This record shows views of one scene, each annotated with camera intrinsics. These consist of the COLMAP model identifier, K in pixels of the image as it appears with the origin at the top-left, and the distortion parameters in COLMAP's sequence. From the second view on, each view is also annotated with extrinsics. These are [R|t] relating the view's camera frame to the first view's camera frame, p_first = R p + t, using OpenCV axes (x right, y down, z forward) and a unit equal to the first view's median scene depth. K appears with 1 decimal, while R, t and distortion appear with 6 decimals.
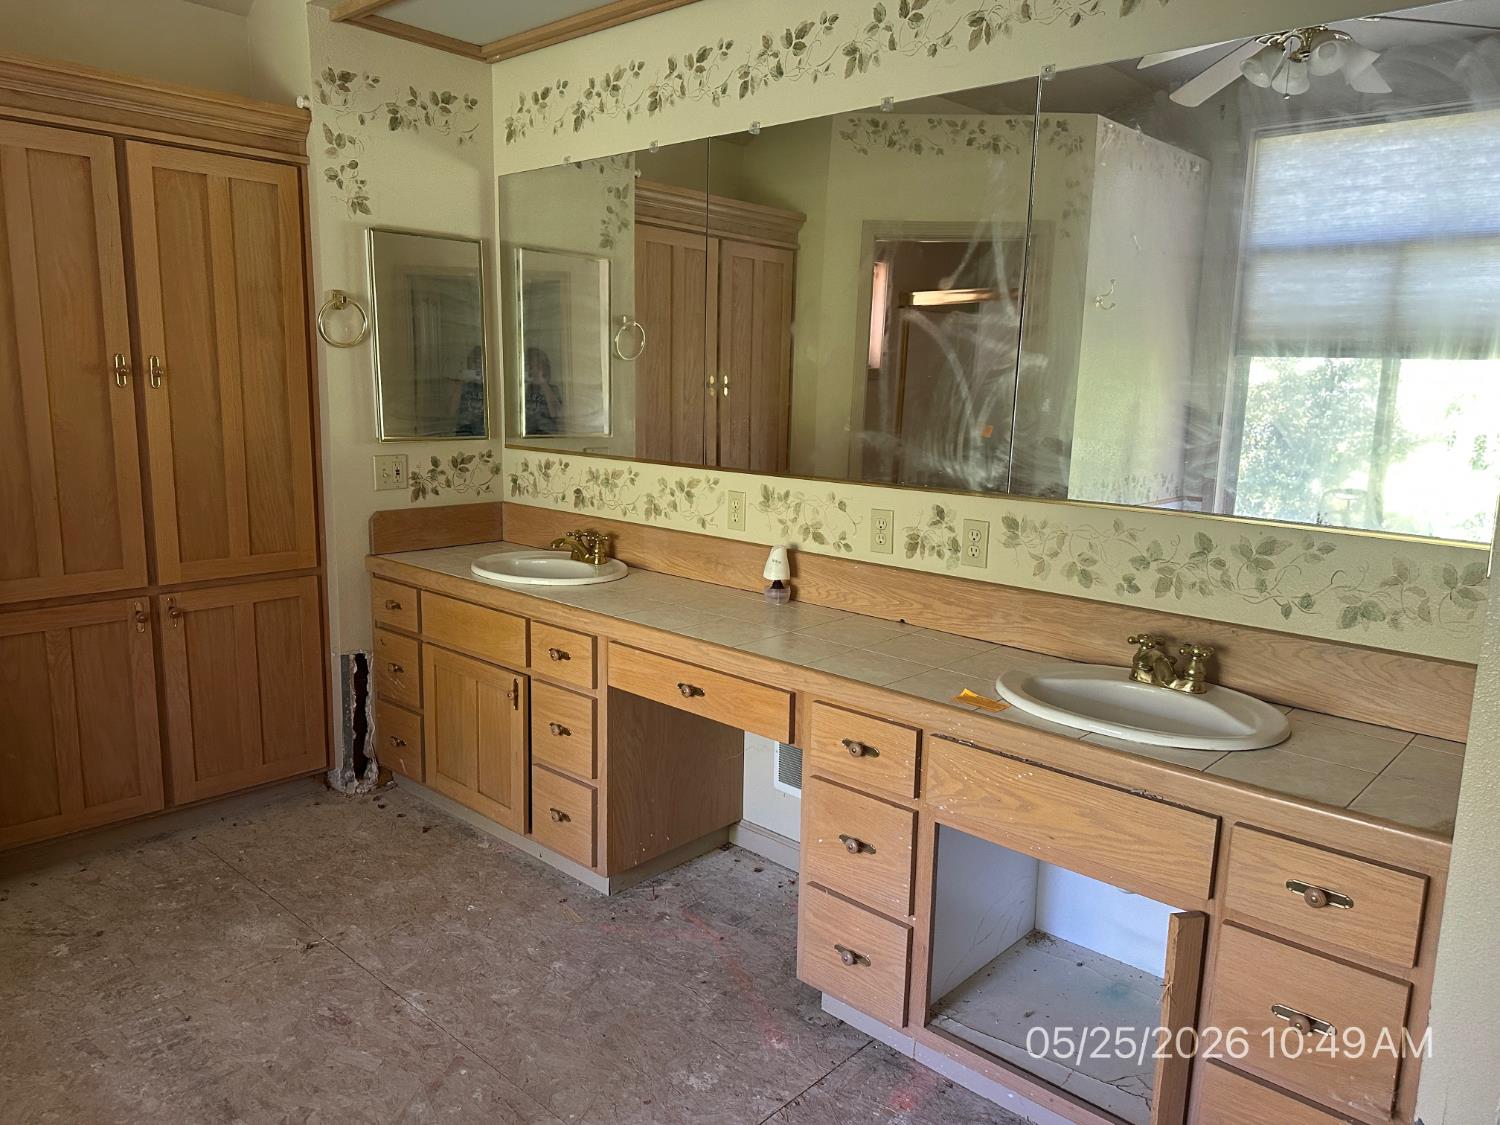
lens RADIAL K [[1060.9, 0, 754.2], [0, 1060.9, 569.1], [0, 0, 1]] dist [0.003107, -0.015404]
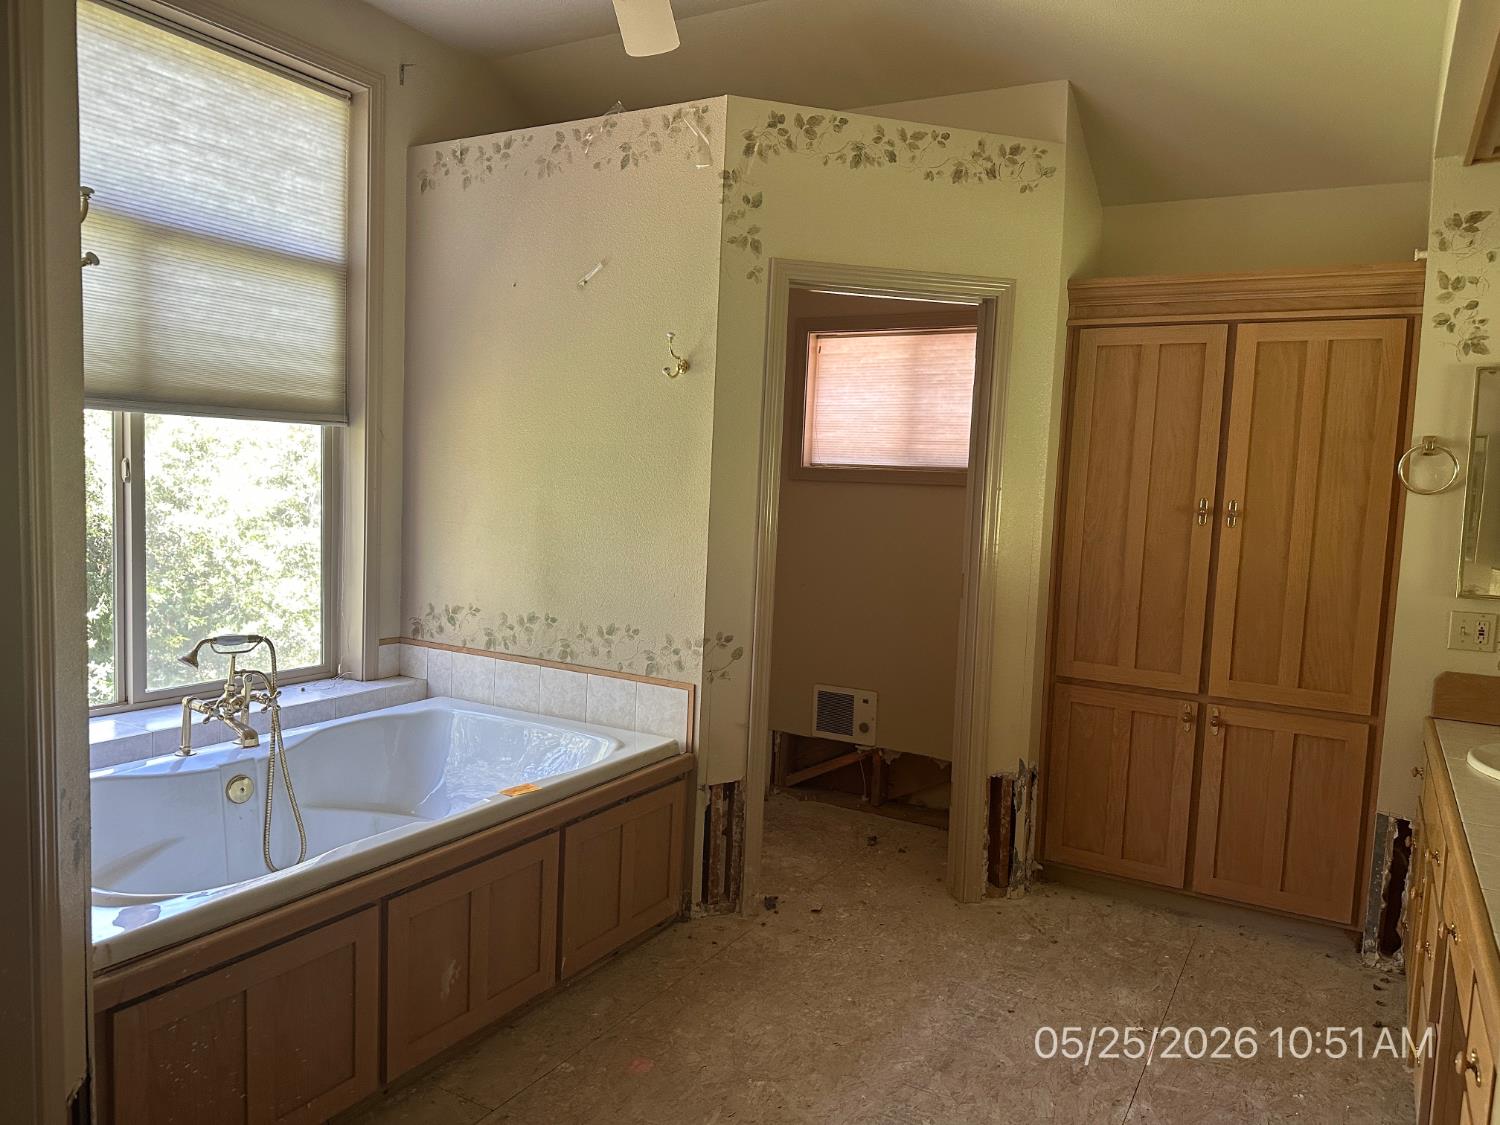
lens RADIAL K [[1060.9, 0, 754.6], [0, 1060.9, 563.7], [0, 0, 1]] dist [0.003107, -0.015404]
pose [[0.210758, 0.063333, -0.975485, 0.440384], [-0.209261, 0.977689, 0.018264, -0.041006], [0.954877, 0.200282, 0.219309, 0.238359]]
